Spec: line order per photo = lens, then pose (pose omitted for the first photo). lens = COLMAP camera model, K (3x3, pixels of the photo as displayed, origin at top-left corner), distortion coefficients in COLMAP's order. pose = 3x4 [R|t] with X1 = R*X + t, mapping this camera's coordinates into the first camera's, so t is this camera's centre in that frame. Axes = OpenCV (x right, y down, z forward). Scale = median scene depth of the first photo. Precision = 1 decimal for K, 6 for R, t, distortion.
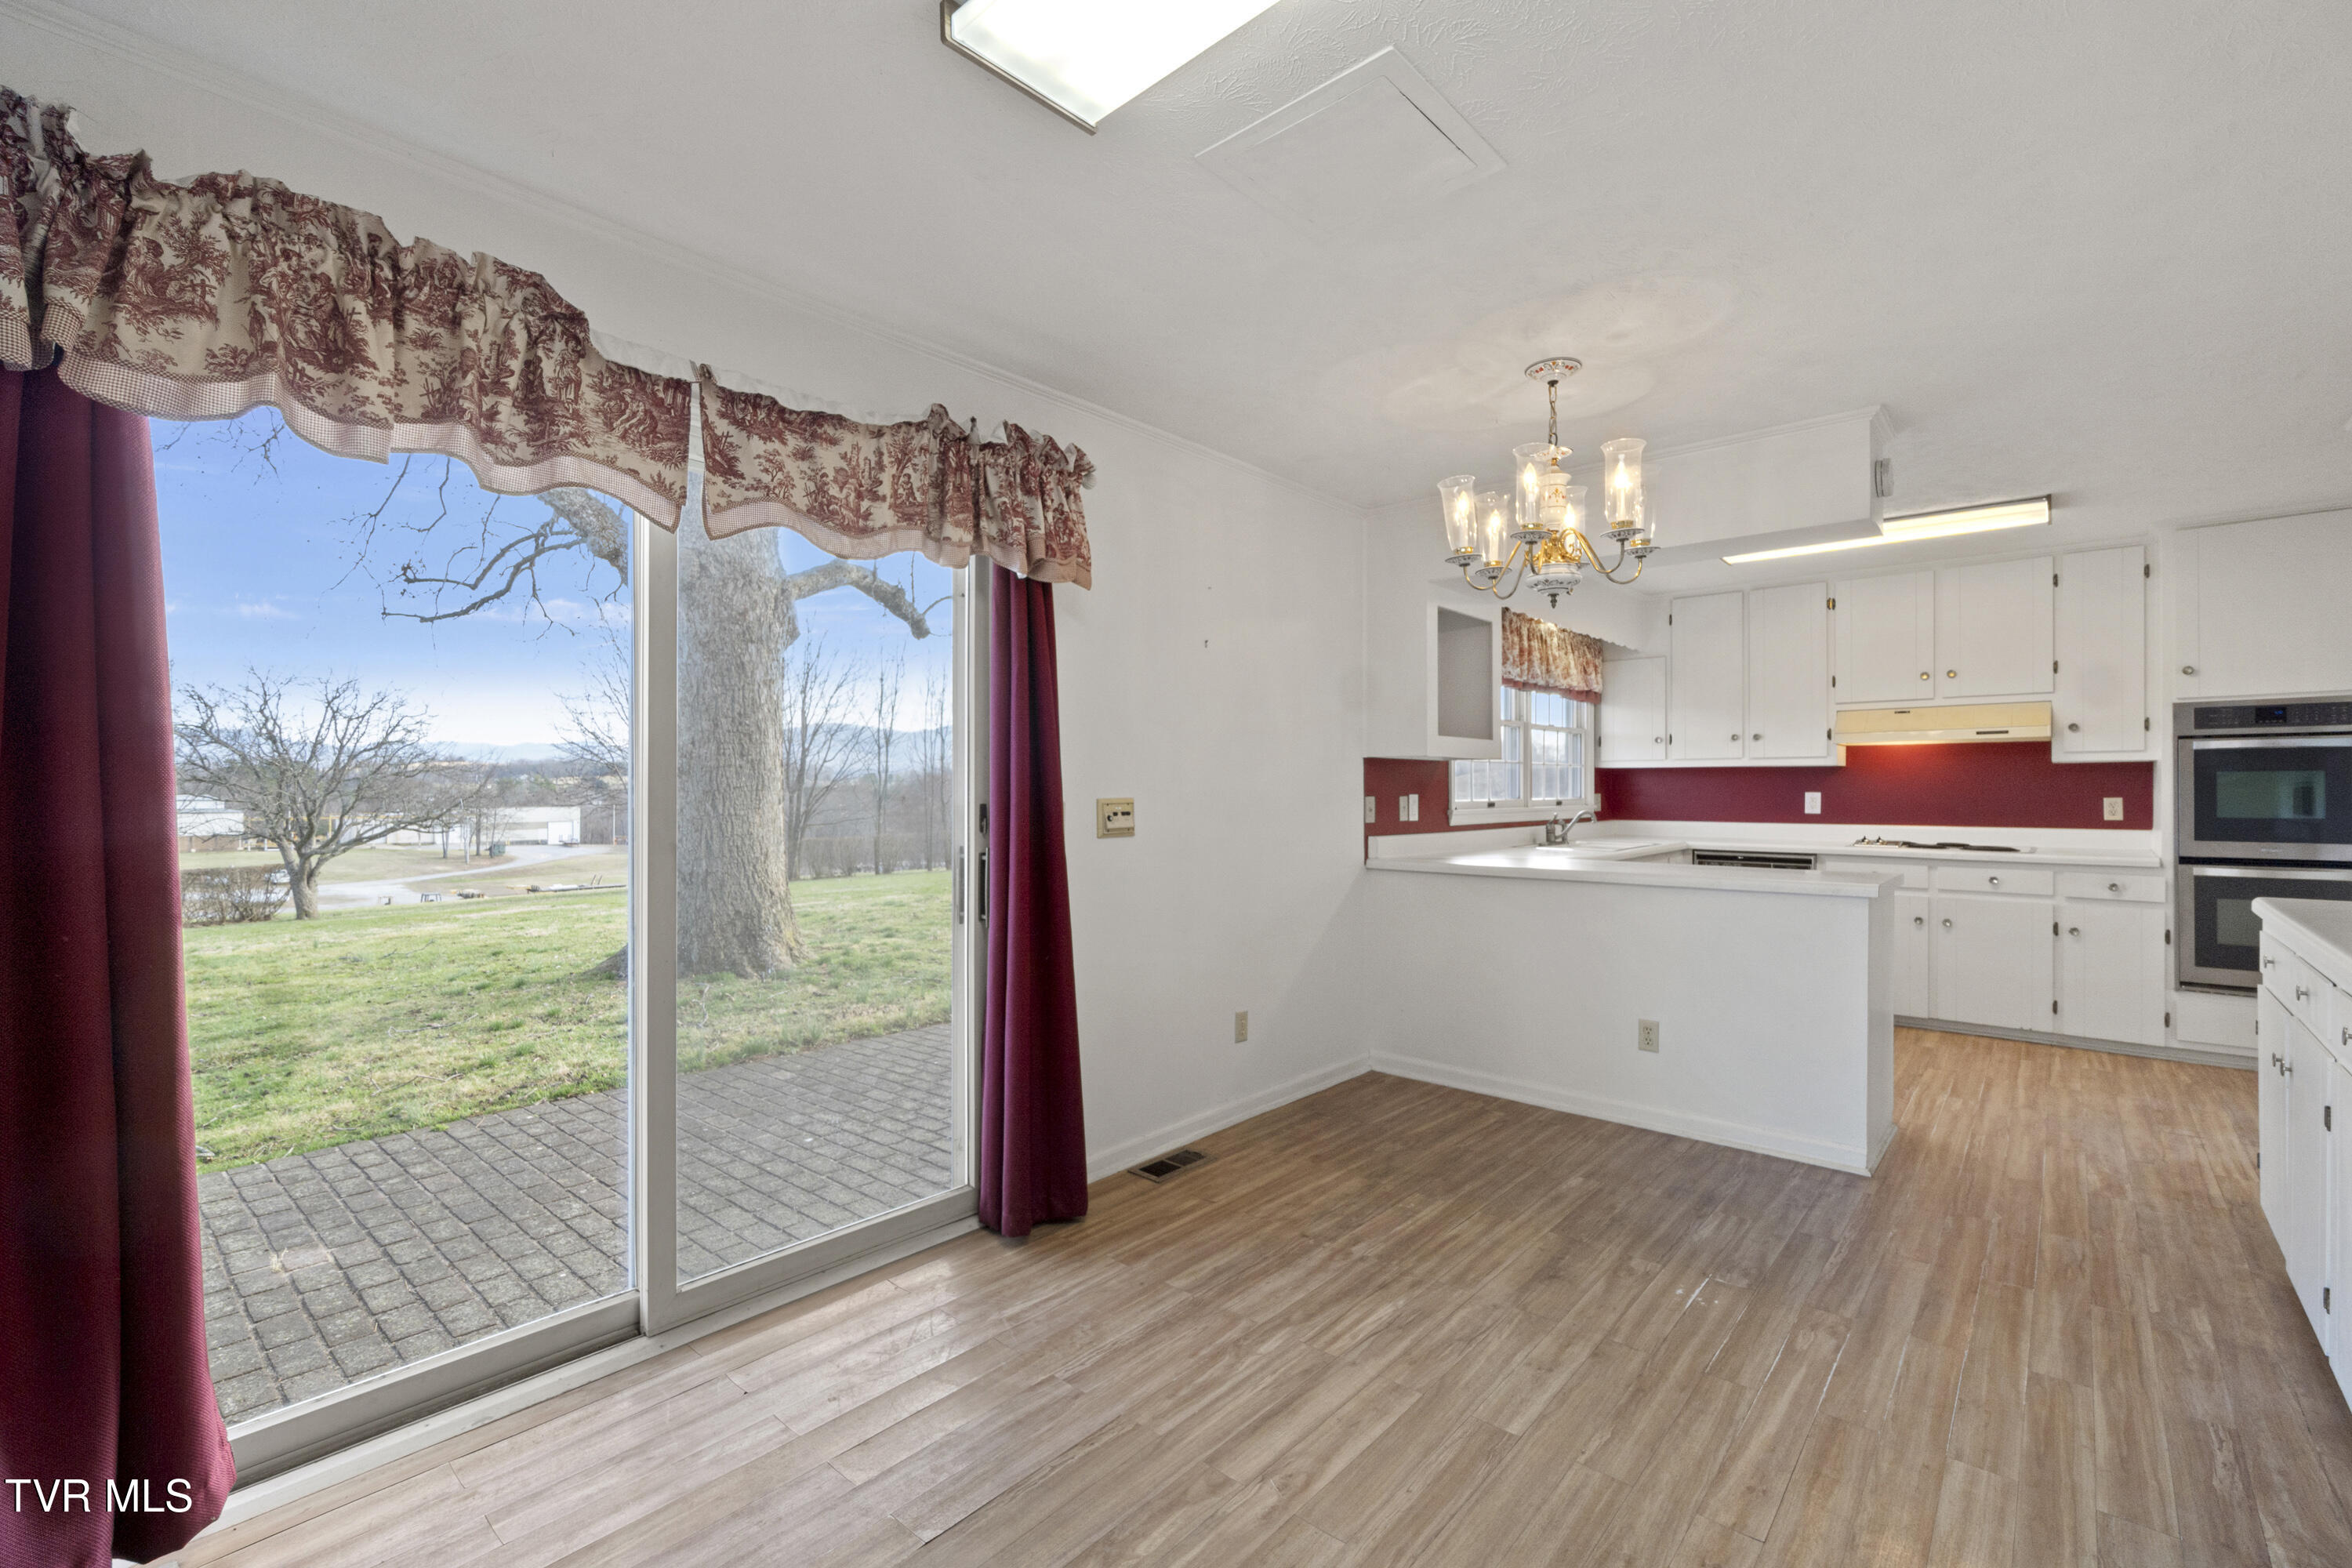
lens RADIAL K [[1028.2, 0, 1178.1], [0, 1028.2, 788.6], [0, 0, 1]] dist [-0.000711, 0.000673]
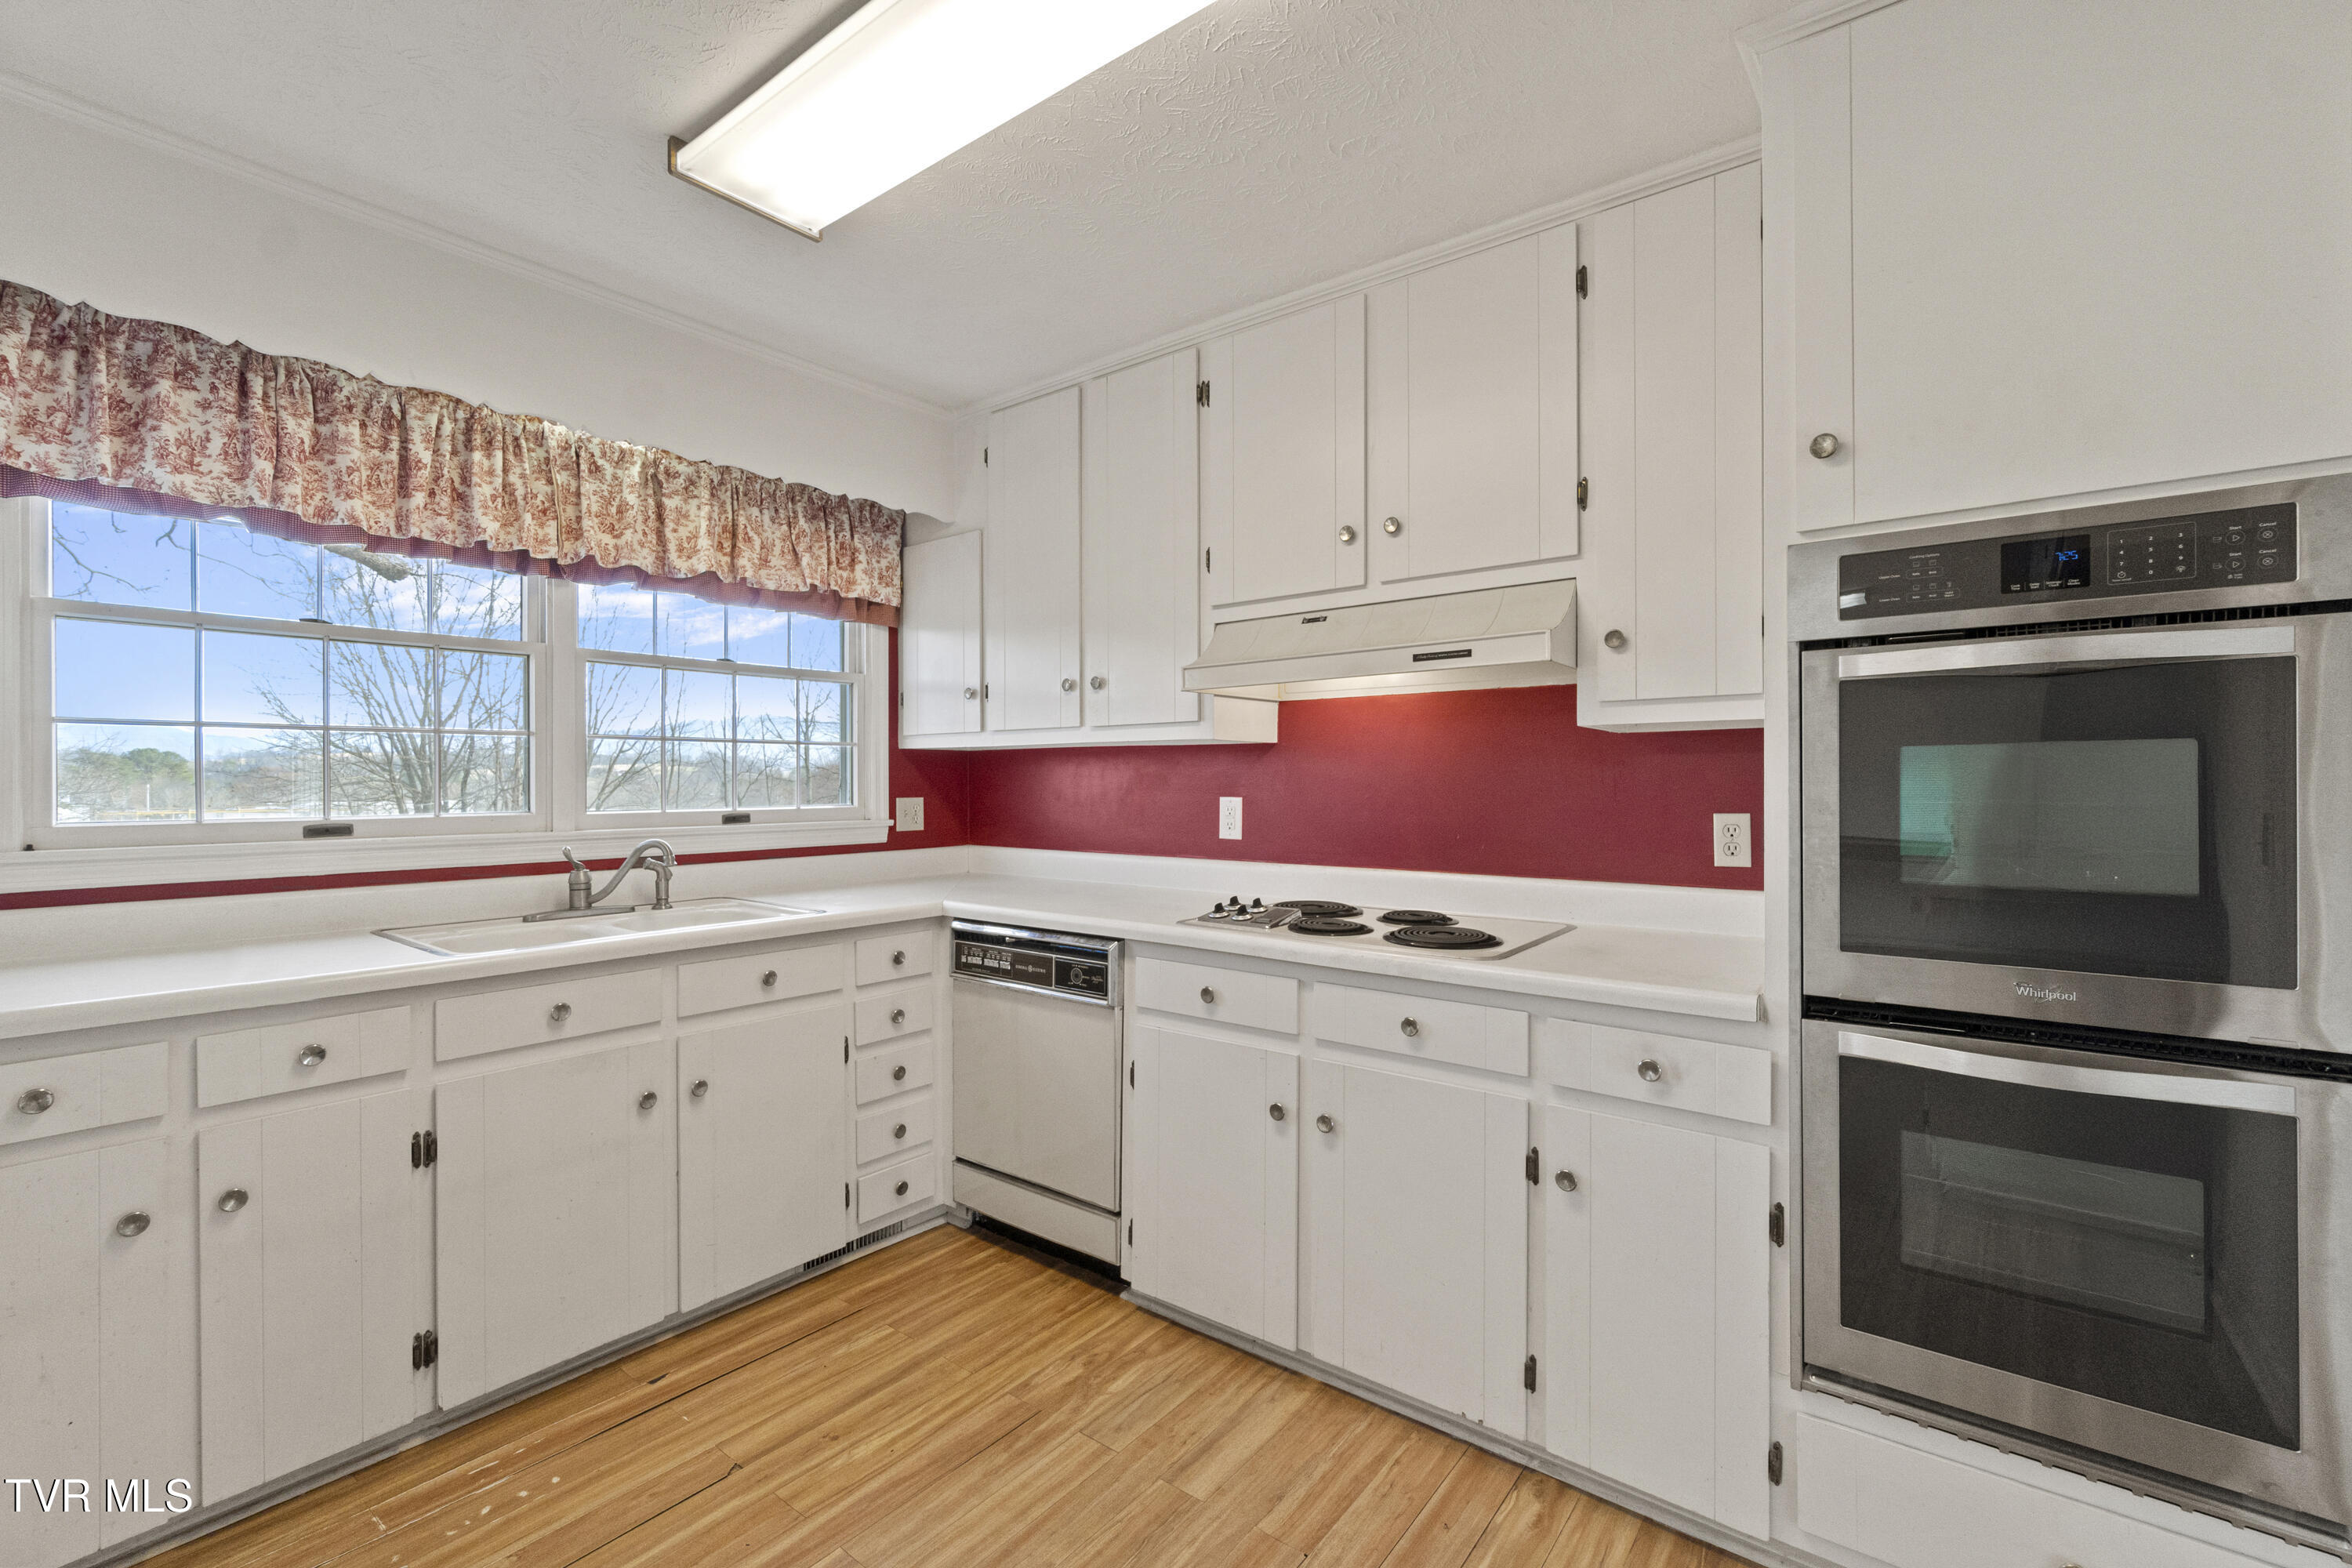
lens RADIAL K [[1022.4, 0, 1173.2], [0, 1022.4, 784.0], [0, 0, 1]] dist [-0.003644, 0.000055]
pose [[0.998664, -0.000612, 0.051670, 0.836834], [0.000507, 0.999998, 0.002029, -0.005205], [-0.051671, -0.002000, 0.998662, 0.754054]]
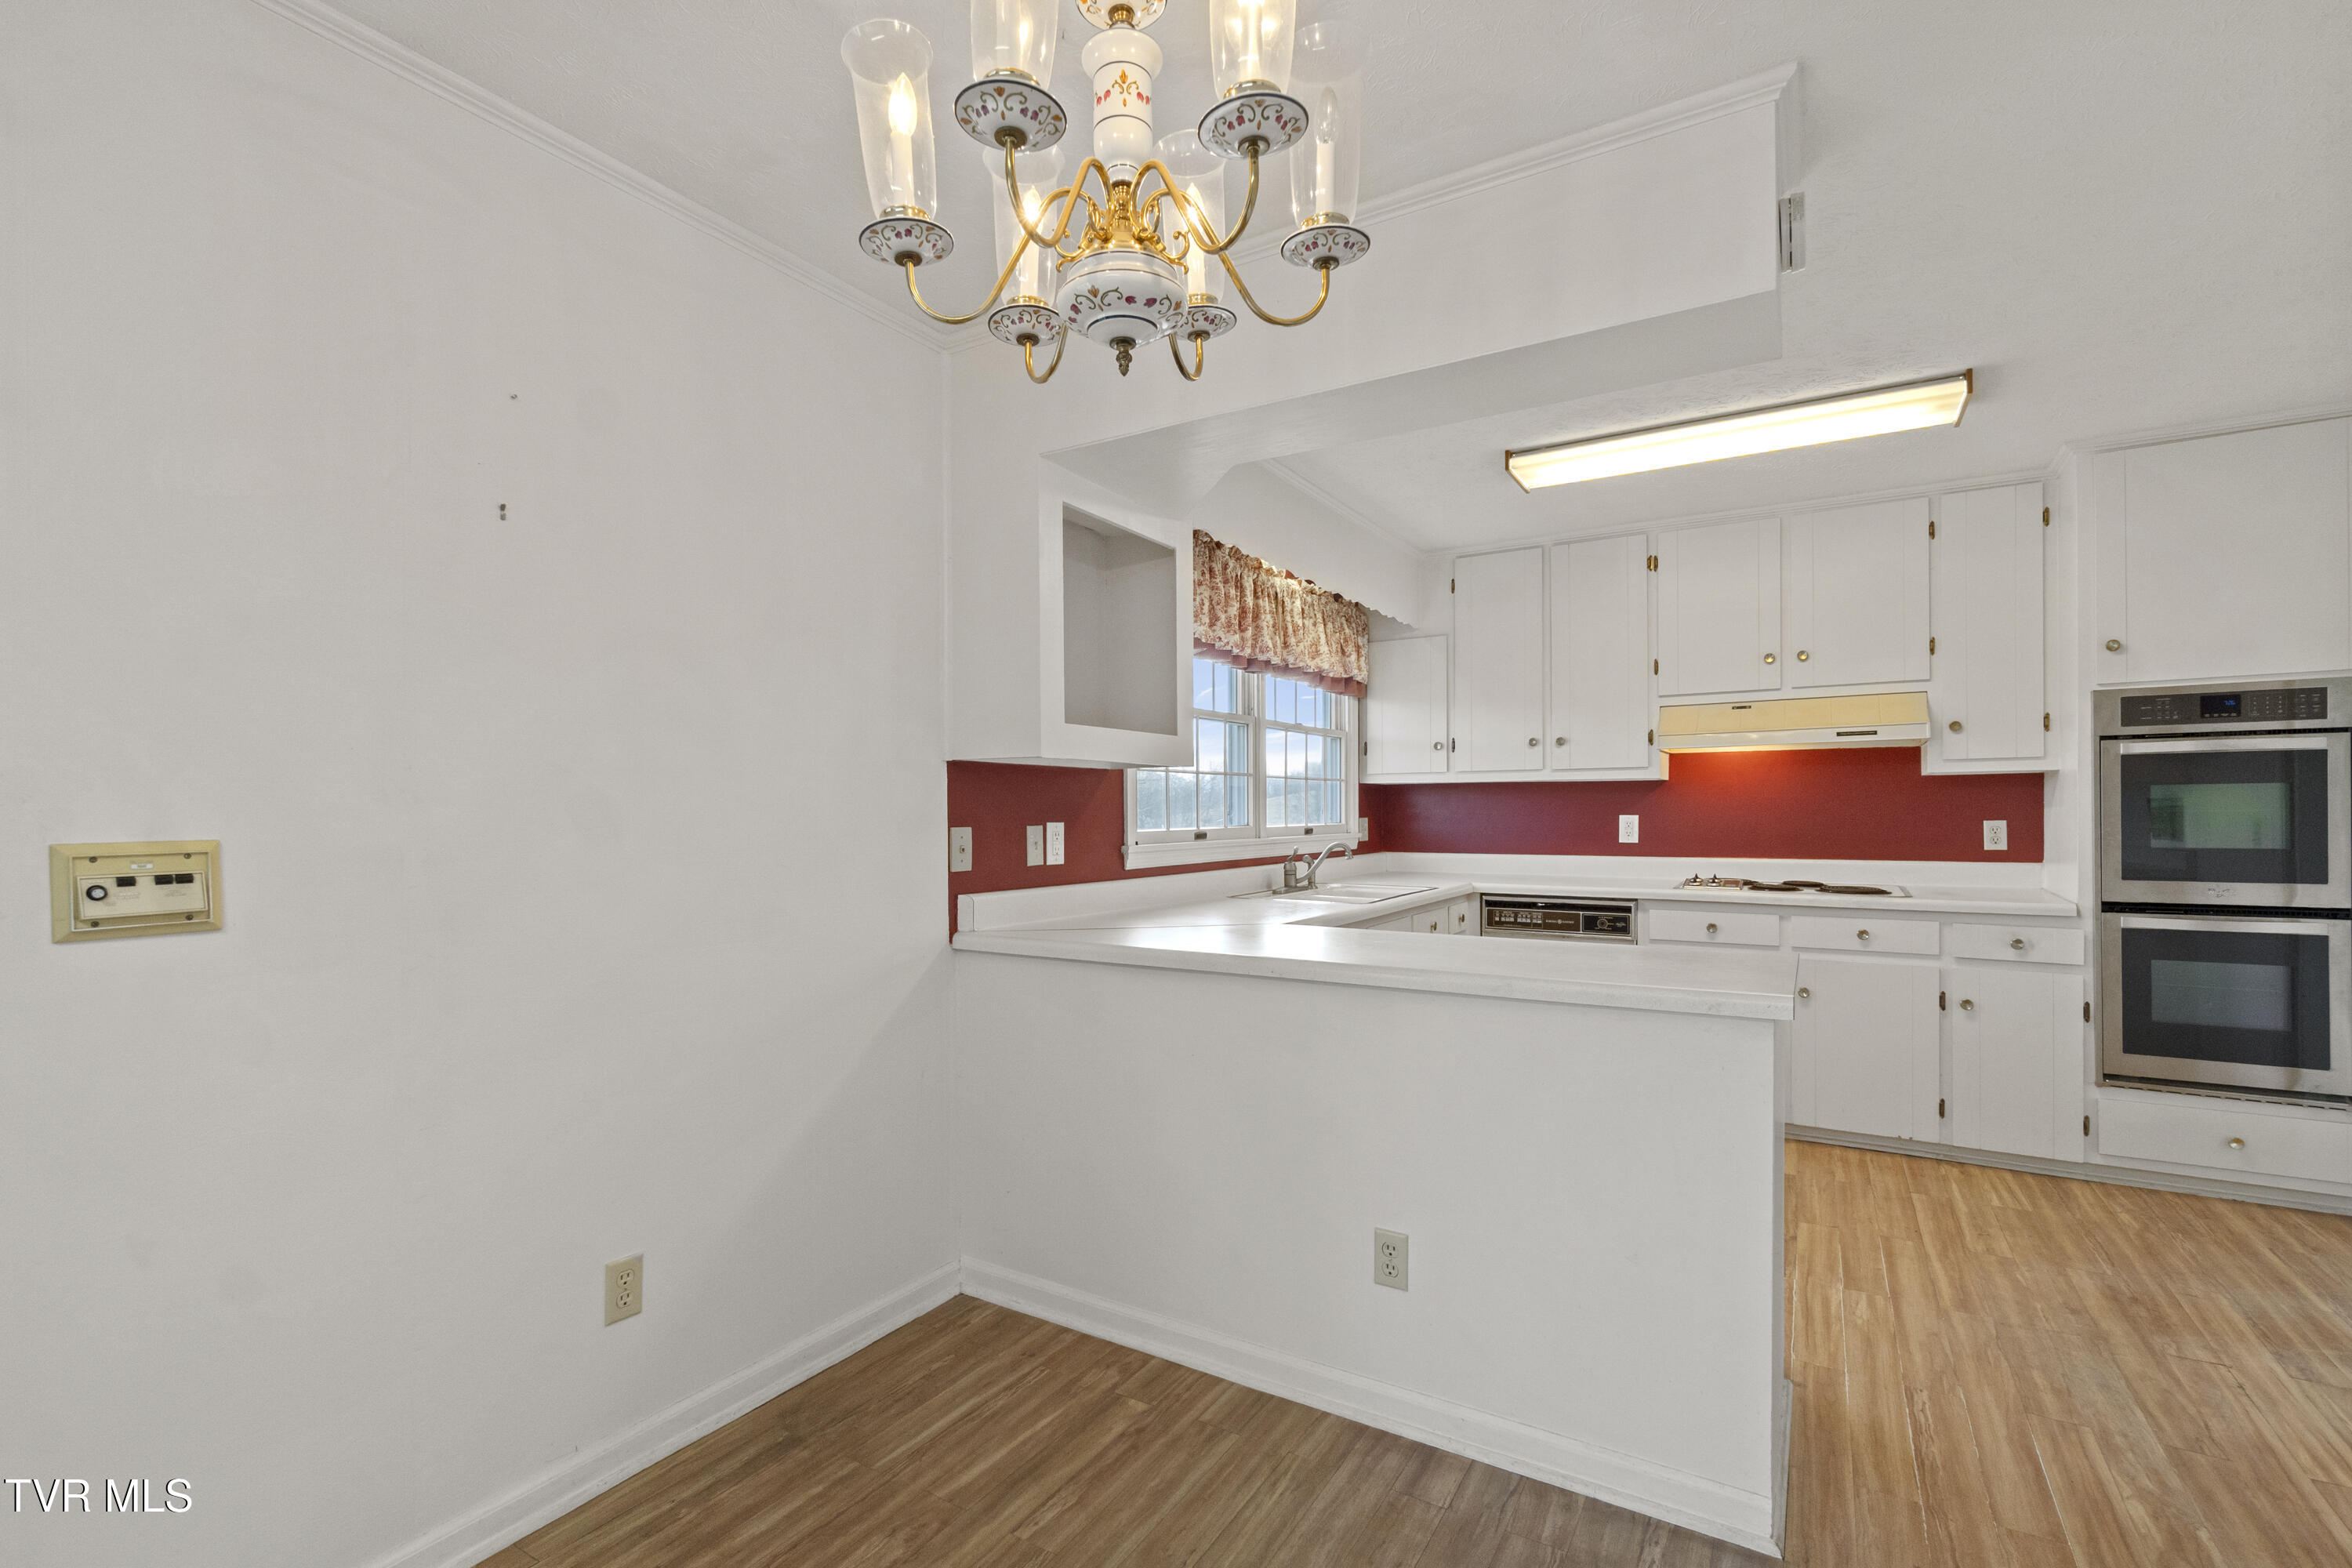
lens RADIAL K [[1061.5, 0, 1164.5], [0, 1061.5, 815.7], [0, 0, 1]] dist [-0.003102, 0.000454]
pose [[0.986720, -0.005151, 0.162347, 0.222418], [0.004495, 0.999980, 0.004405, -0.001128], [-0.162366, -0.003616, 0.986724, 0.413868]]
